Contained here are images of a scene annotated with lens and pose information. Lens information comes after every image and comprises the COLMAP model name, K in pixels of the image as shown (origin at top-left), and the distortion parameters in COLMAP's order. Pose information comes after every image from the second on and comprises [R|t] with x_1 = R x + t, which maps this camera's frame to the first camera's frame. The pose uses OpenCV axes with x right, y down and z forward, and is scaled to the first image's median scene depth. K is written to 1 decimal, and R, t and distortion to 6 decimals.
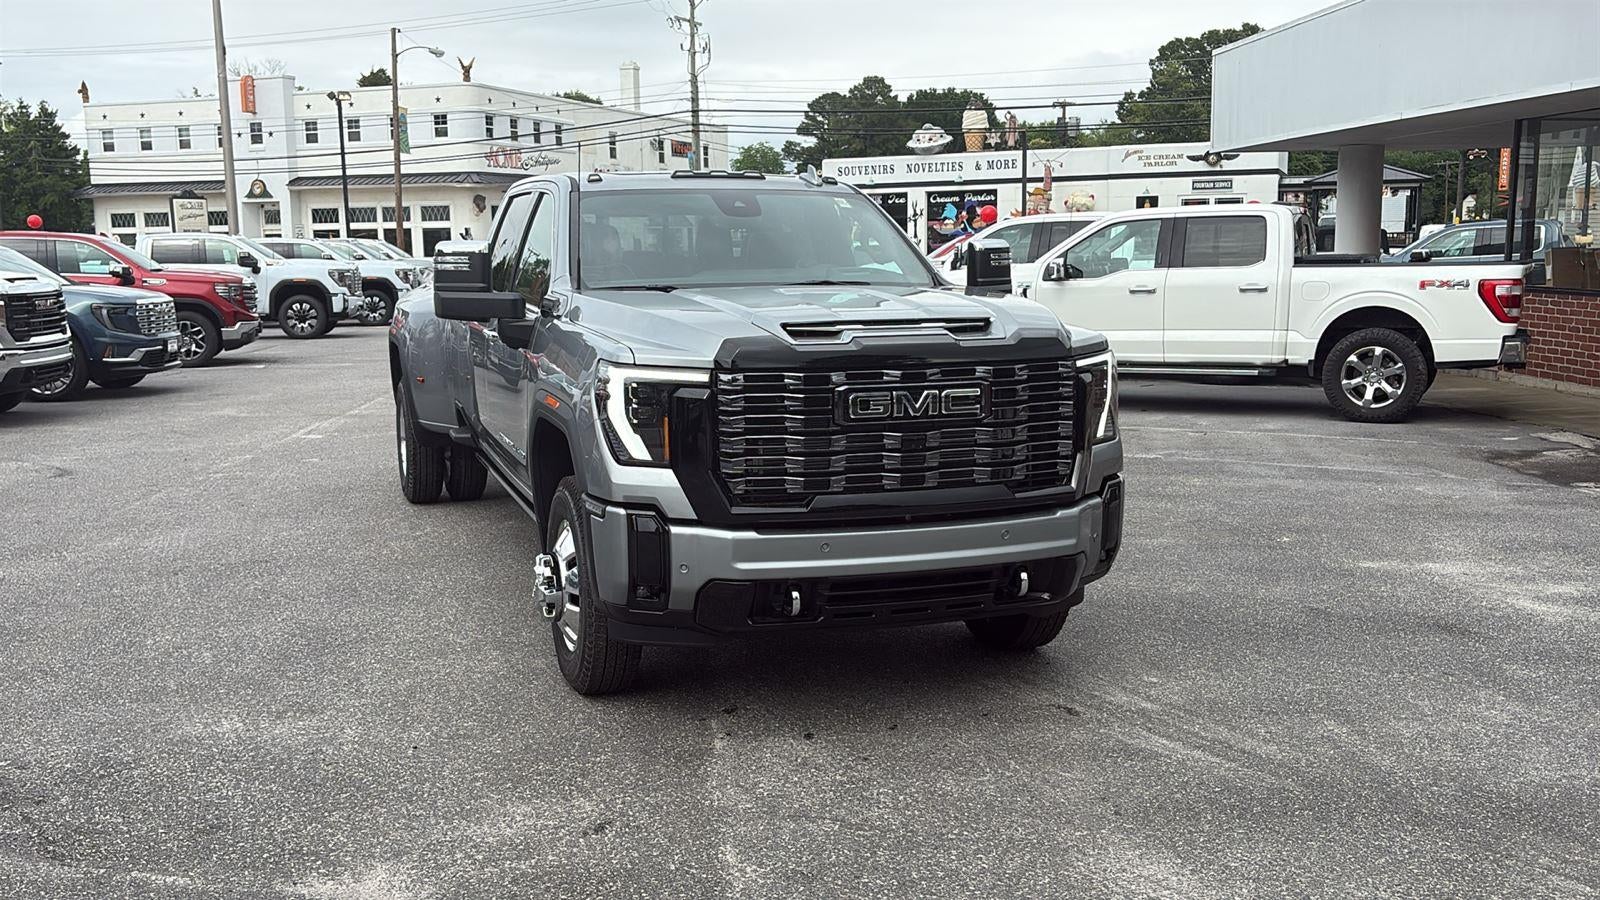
lens RADIAL K [[1472.5, 0, 763.2], [0, 1472.5, 441.3], [0, 0, 1]] dist [0.030446, 0.000000]
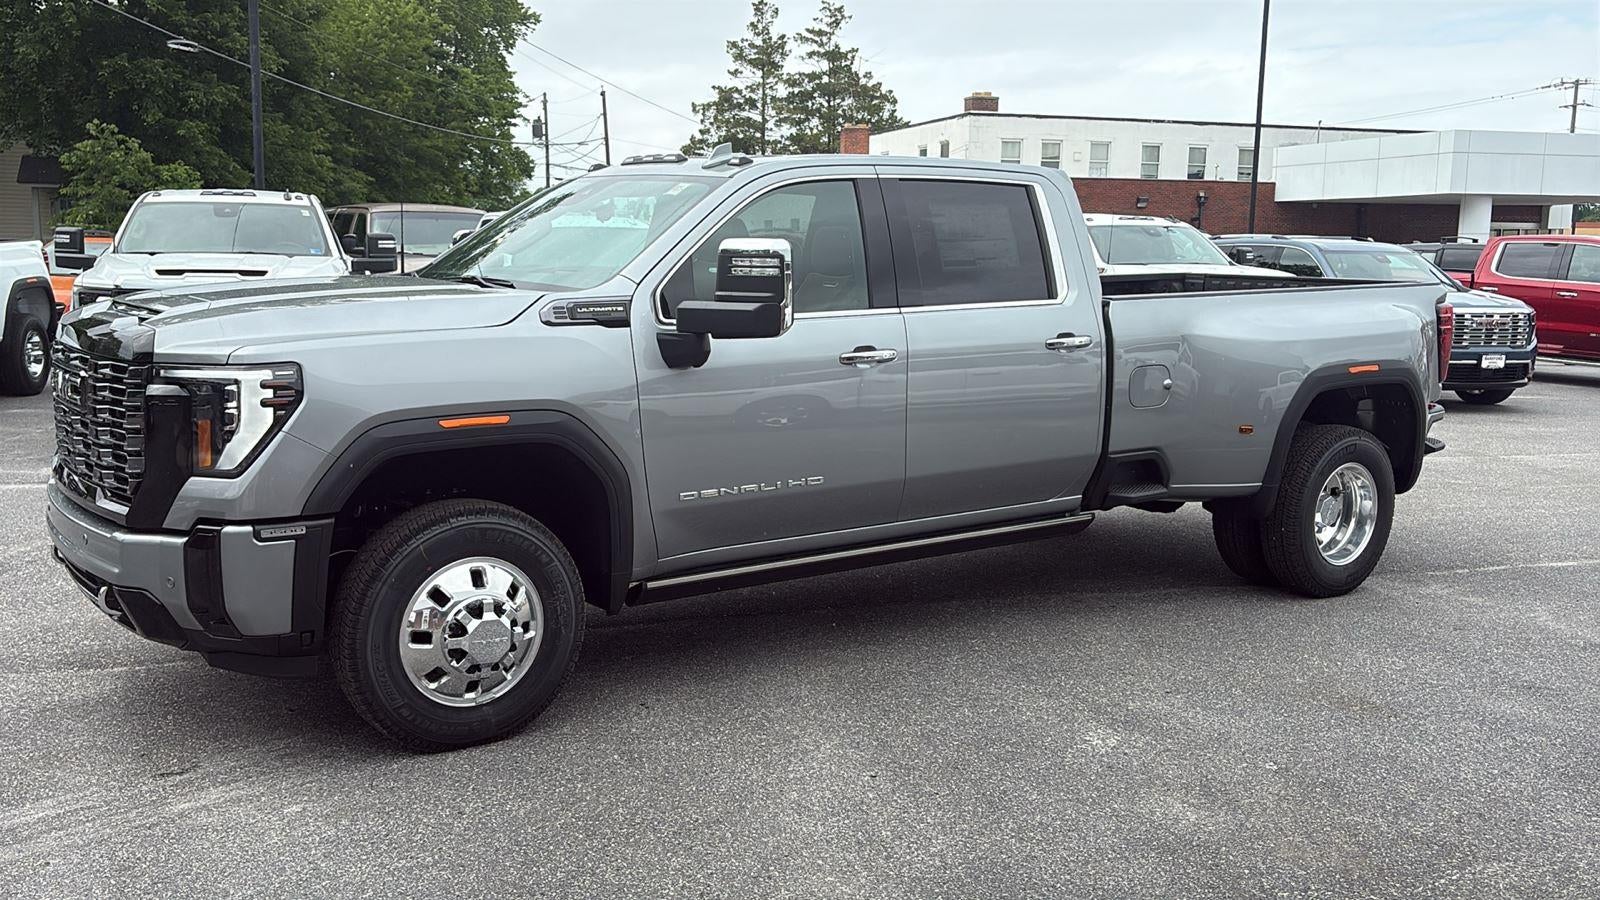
lens RADIAL K [[1472.5, 0, 767.6], [0, 1472.5, 466.3], [0, 0, 1]] dist [0.030446, 0.000000]
pose [[0.279905, 0.159177, -0.946740, 0.563450], [-0.148729, 0.981442, 0.121040, -0.077353], [0.948437, 0.106928, 0.298385, 0.541261]]
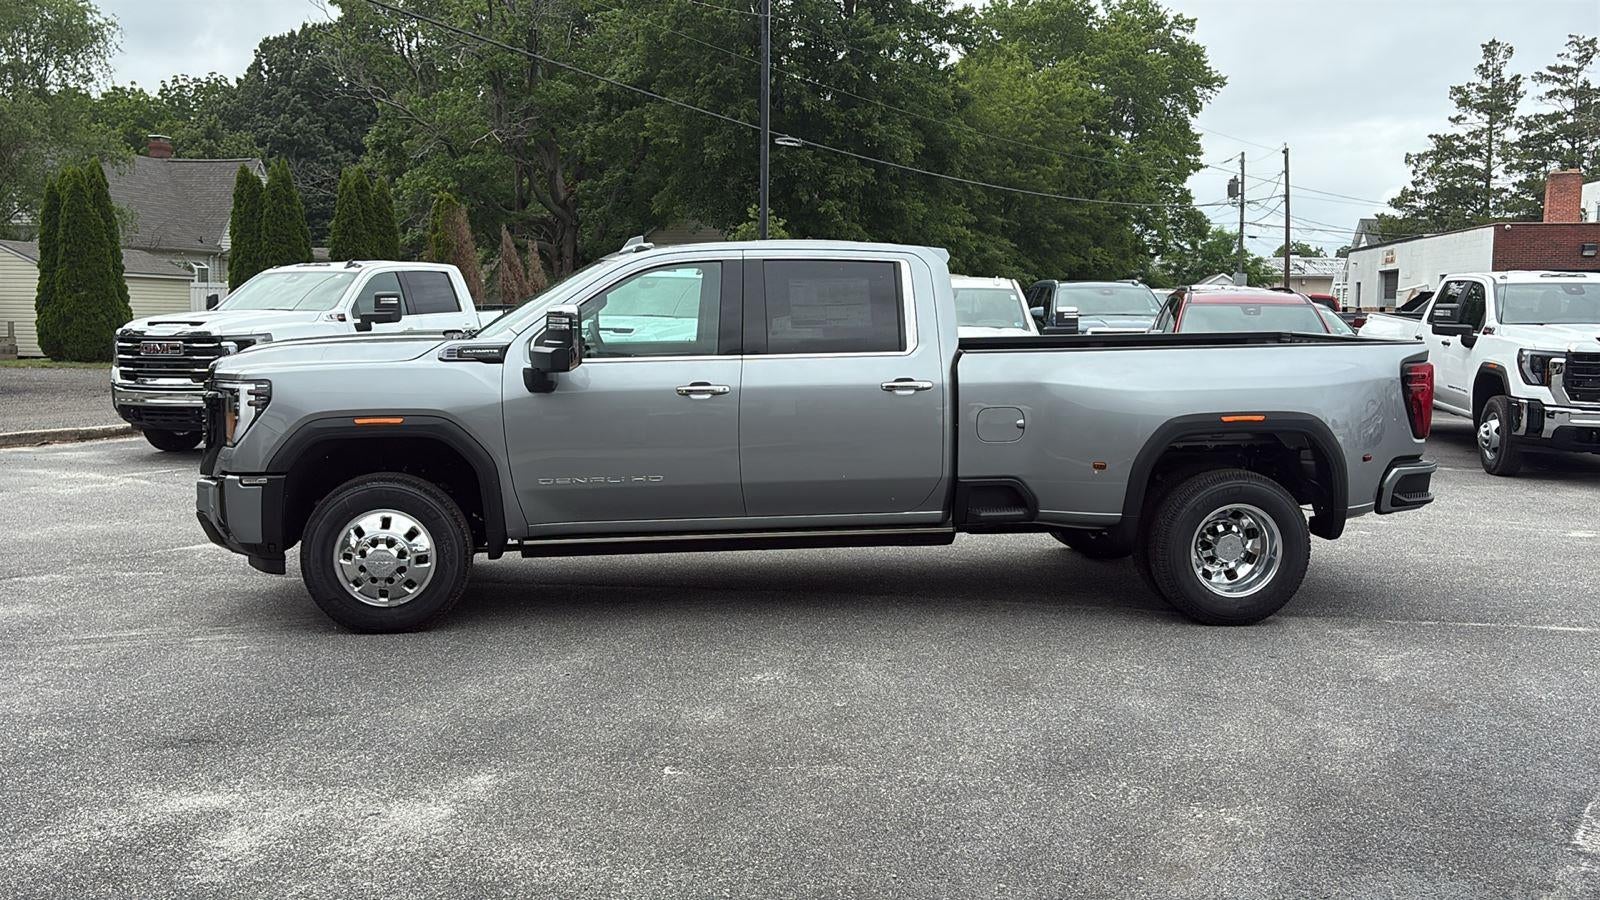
lens RADIAL K [[1472.5, 0, 806.1], [0, 1472.5, 450.2], [0, 0, 1]] dist [0.030446, 0.000000]
pose [[-0.191651, 0.113579, -0.974869, 0.762857], [-0.140759, 0.979832, 0.141830, -0.138469], [0.971317, 0.164404, -0.171798, 0.911108]]
